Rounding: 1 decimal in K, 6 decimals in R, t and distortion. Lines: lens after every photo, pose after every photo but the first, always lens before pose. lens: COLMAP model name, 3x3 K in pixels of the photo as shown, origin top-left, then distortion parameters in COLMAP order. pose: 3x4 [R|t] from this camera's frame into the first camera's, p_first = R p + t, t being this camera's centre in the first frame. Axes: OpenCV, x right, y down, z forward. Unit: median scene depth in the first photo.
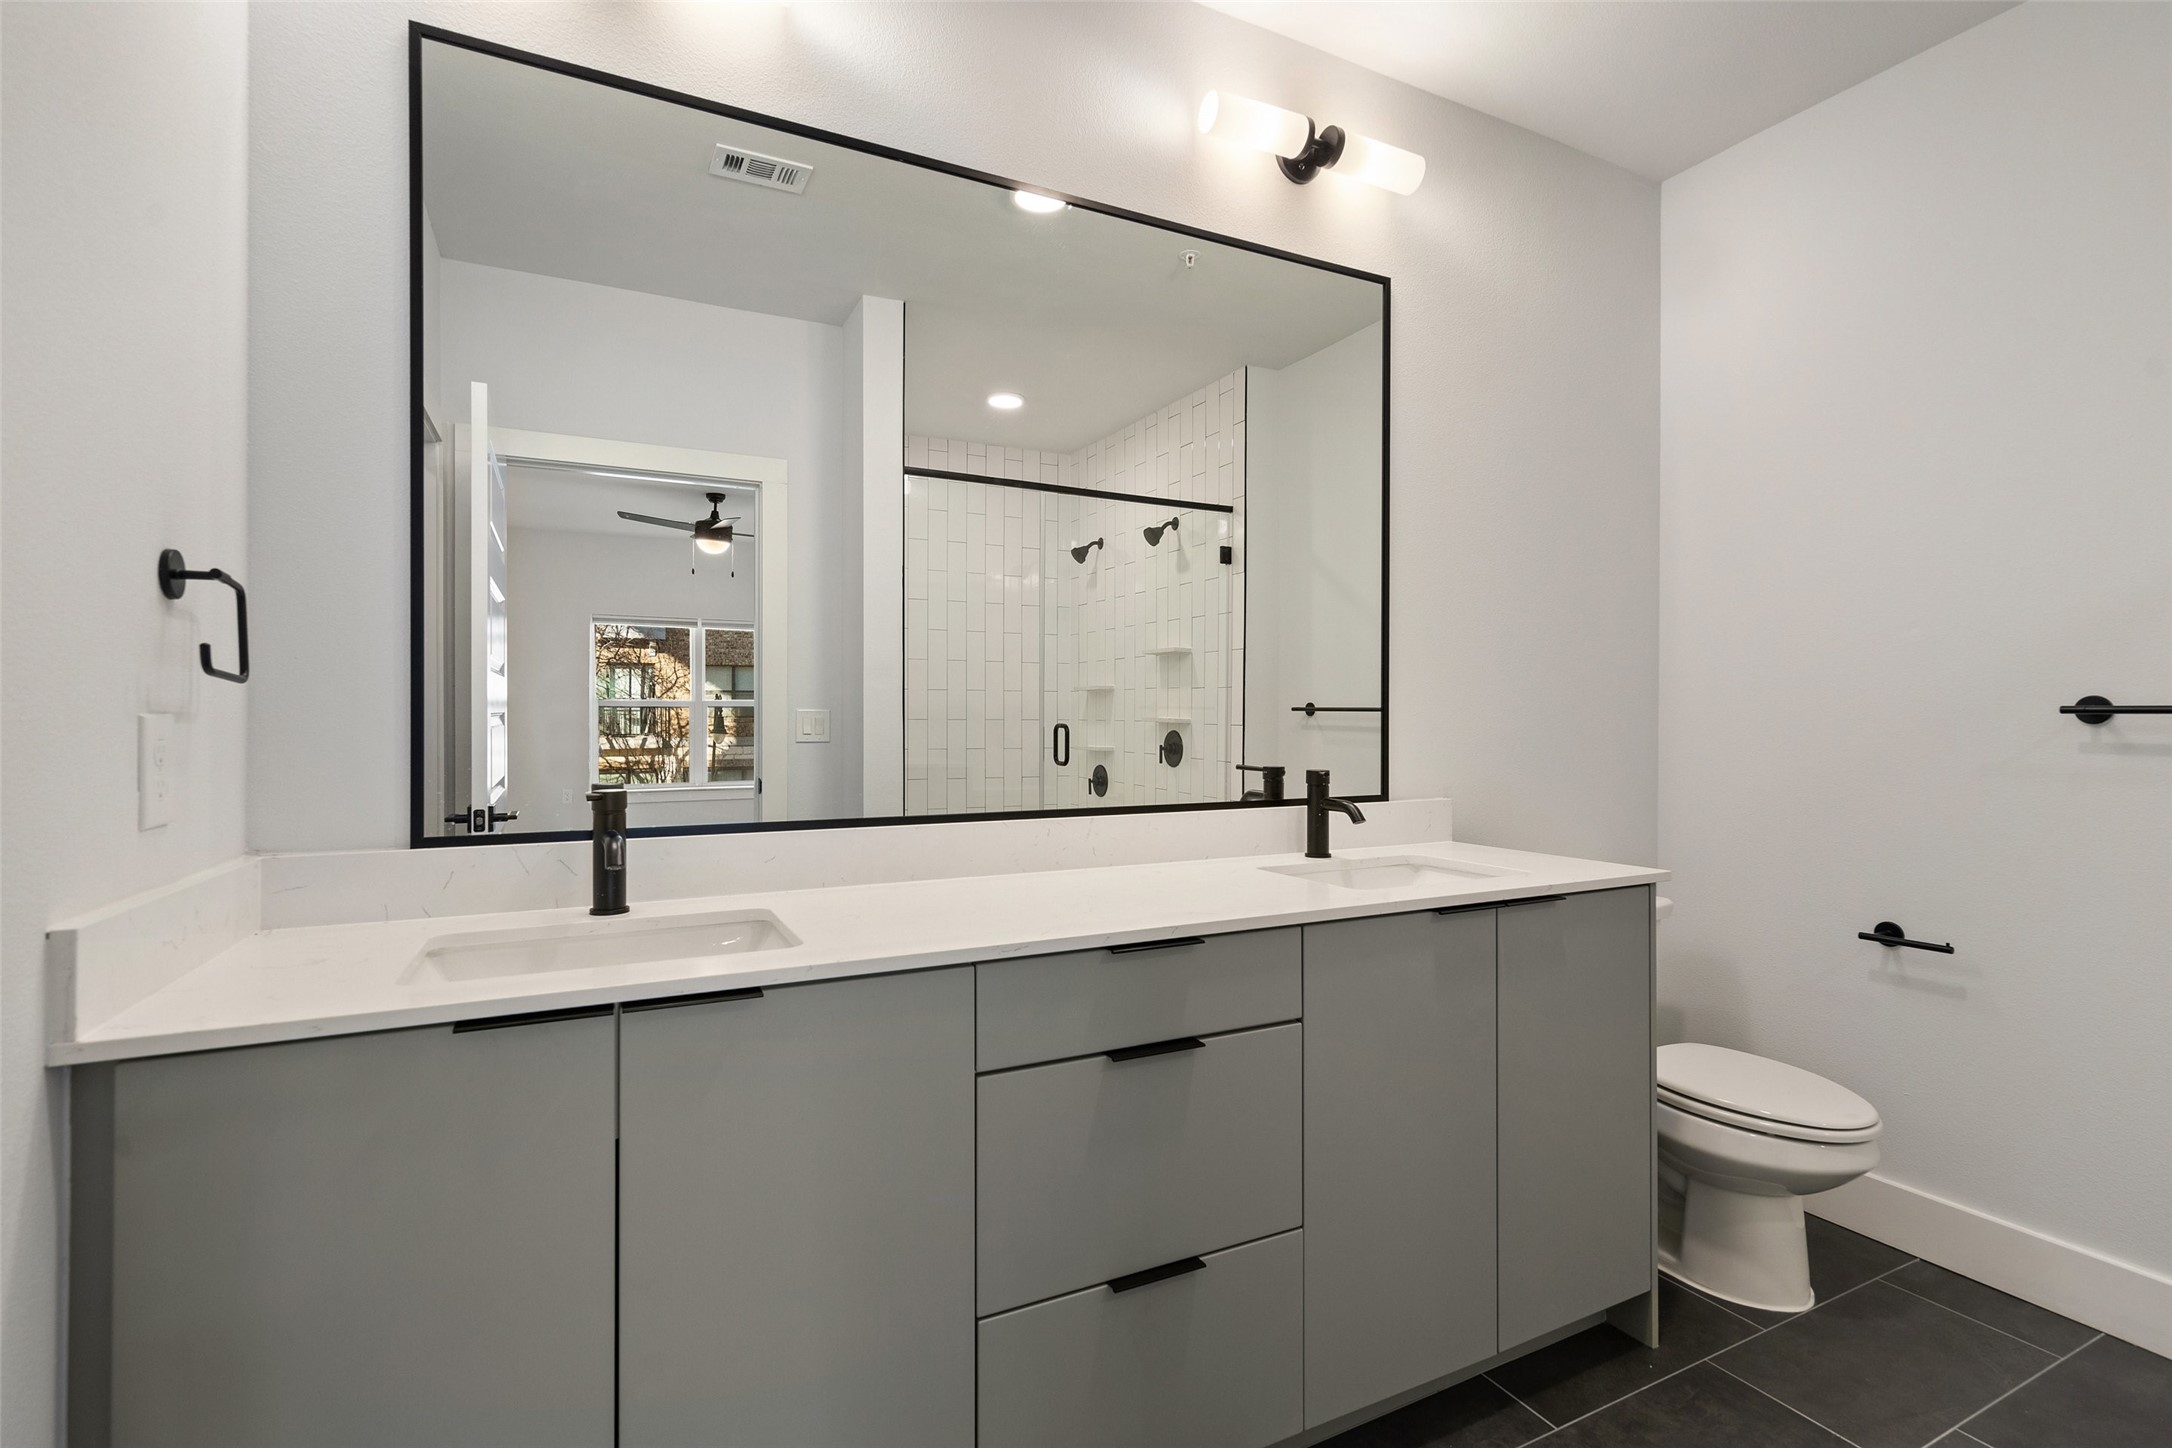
lens RADIAL K [[1002.4, 0, 1090.9], [0, 1002.4, 710.8], [0, 0, 1]] dist [-0.001825, 0.000534]
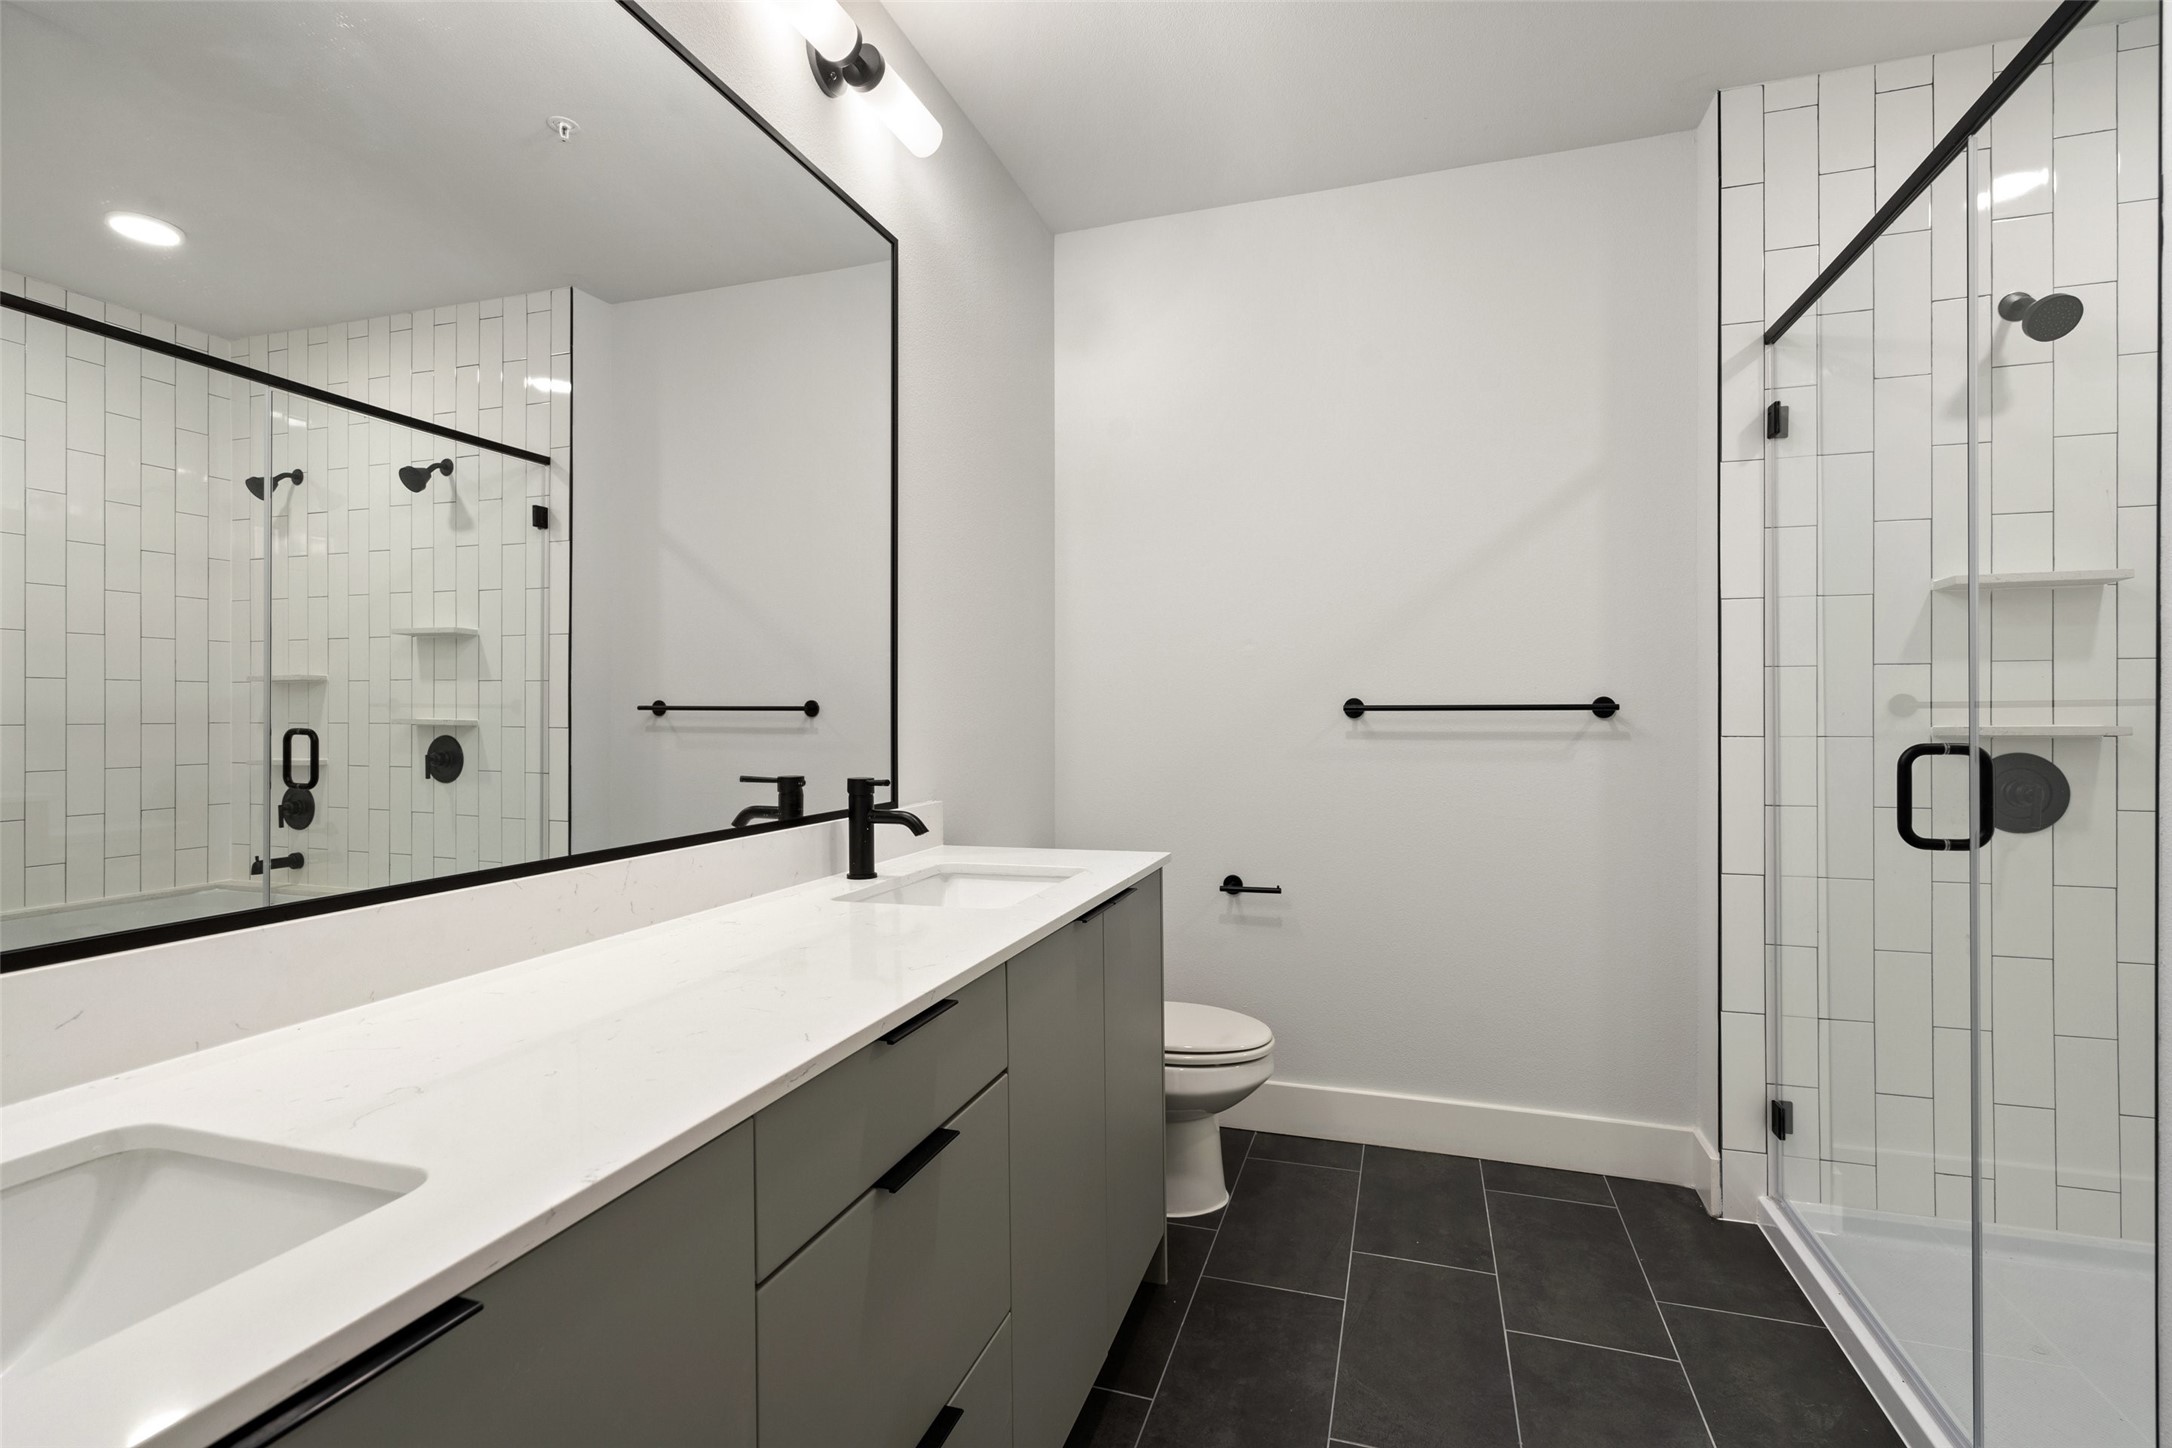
lens RADIAL K [[1002.4, 0, 1090.9], [0, 1002.4, 710.8], [0, 0, 1]] dist [-0.001825, 0.000534]
pose [[0.703157, -0.001706, 0.711033, -0.204412], [0.001143, 0.999999, 0.001269, 0.000290], [-0.711034, -0.000080, 0.703157, 0.201652]]
